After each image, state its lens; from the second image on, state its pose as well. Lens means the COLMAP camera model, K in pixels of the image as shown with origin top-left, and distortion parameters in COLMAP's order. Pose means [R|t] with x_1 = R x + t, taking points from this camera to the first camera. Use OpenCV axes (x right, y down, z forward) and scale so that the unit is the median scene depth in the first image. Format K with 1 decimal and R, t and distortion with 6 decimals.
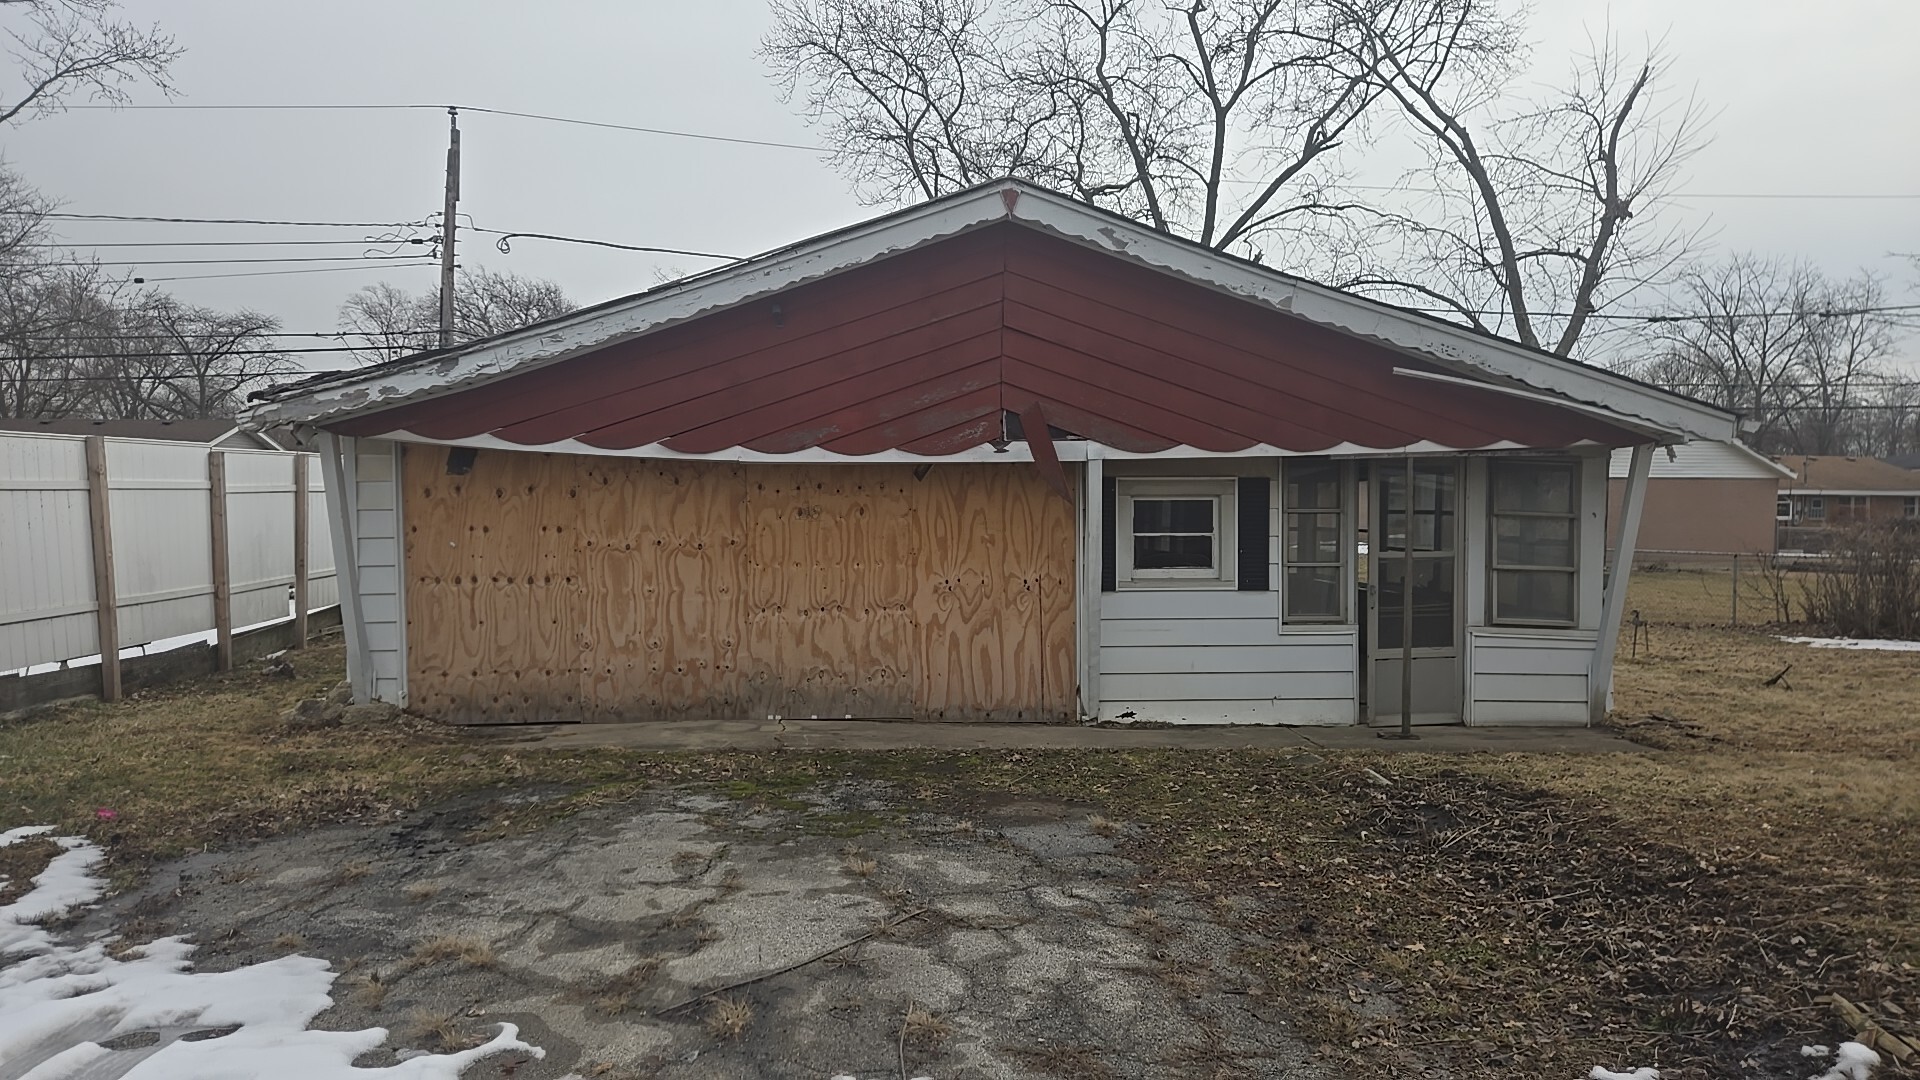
lens RADIAL K [[1405.4, 0, 960.0], [0, 1405.4, 540.0], [0, 0, 1]] dist [0.004818, 0.000560]
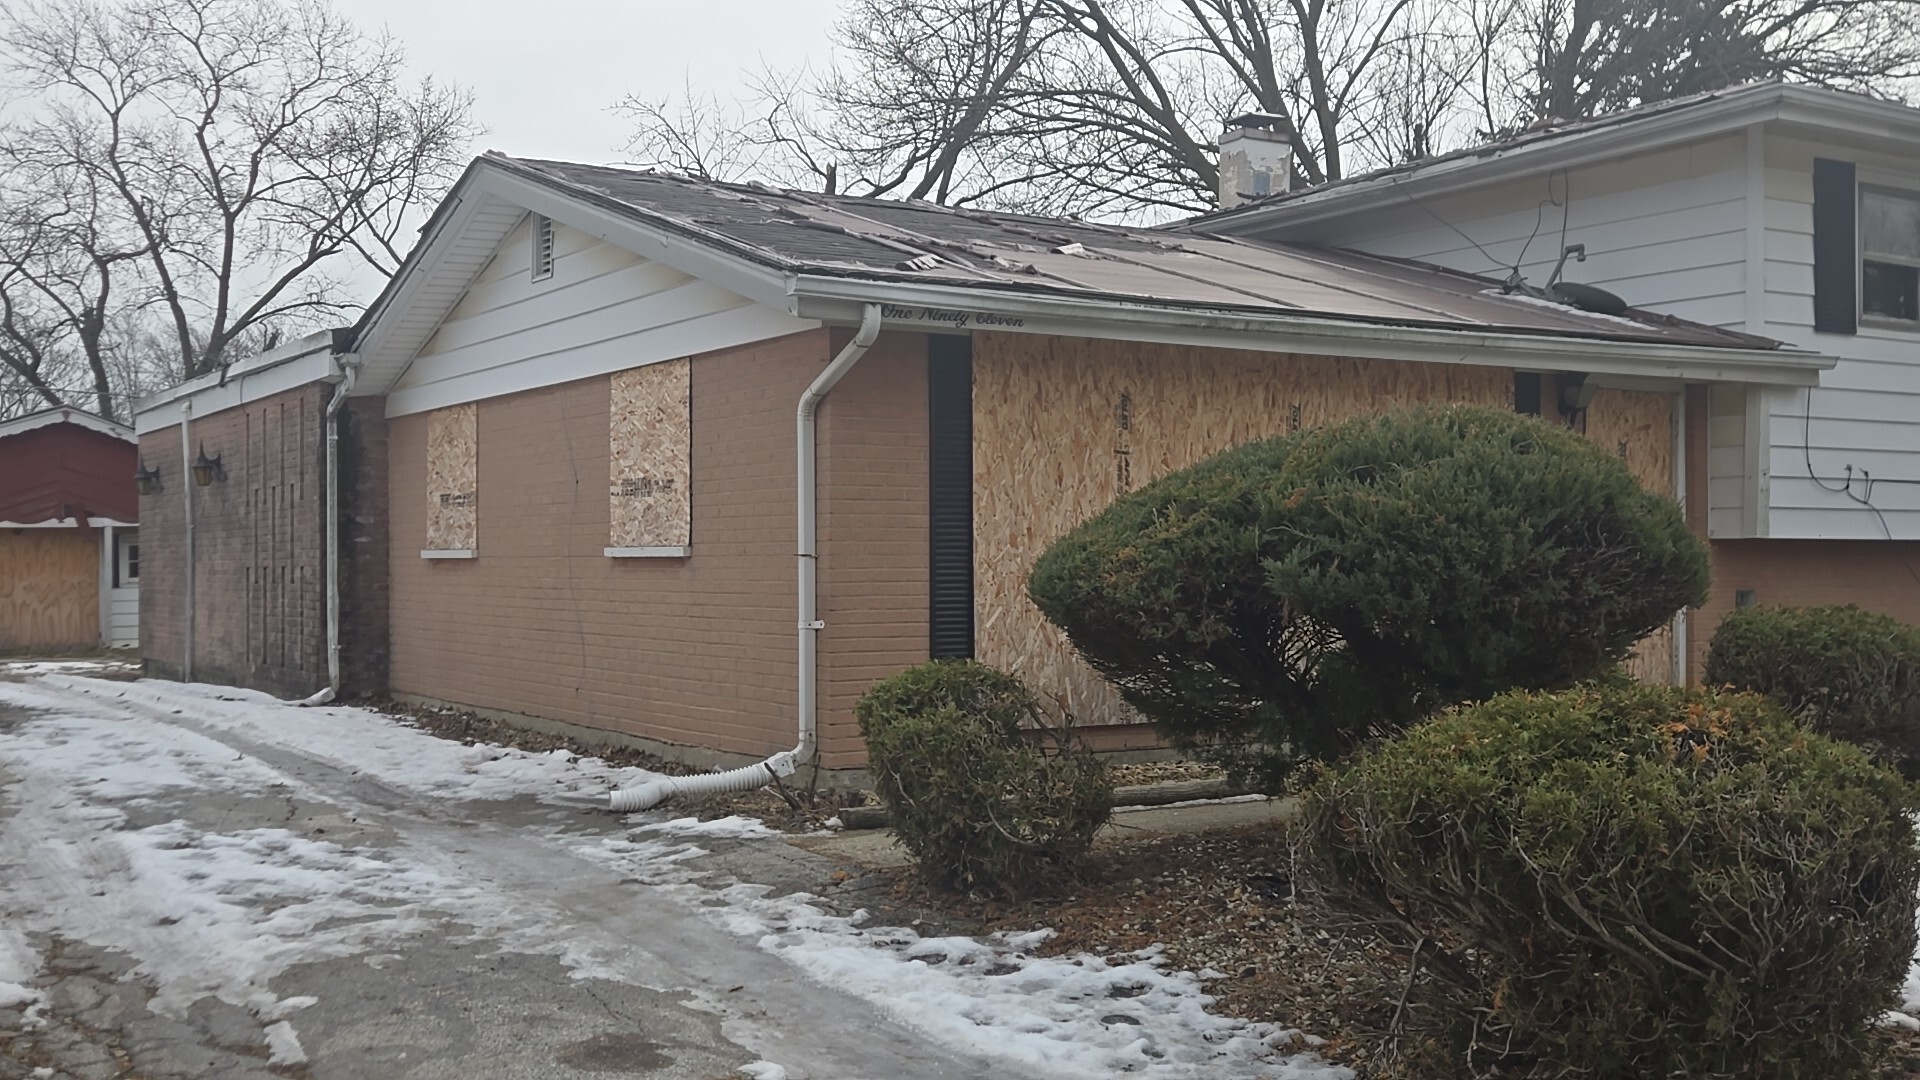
lens RADIAL K [[1951.7, 0, 960.0], [0, 1951.7, 540.0], [0, 0, 1]] dist [0.057150, 0.004686]
pose [[0.878142, -0.004555, 0.478378, -0.061362], [0.025443, 0.998984, -0.037194, 0.033040], [-0.477723, 0.044833, 0.877366, -0.683038]]
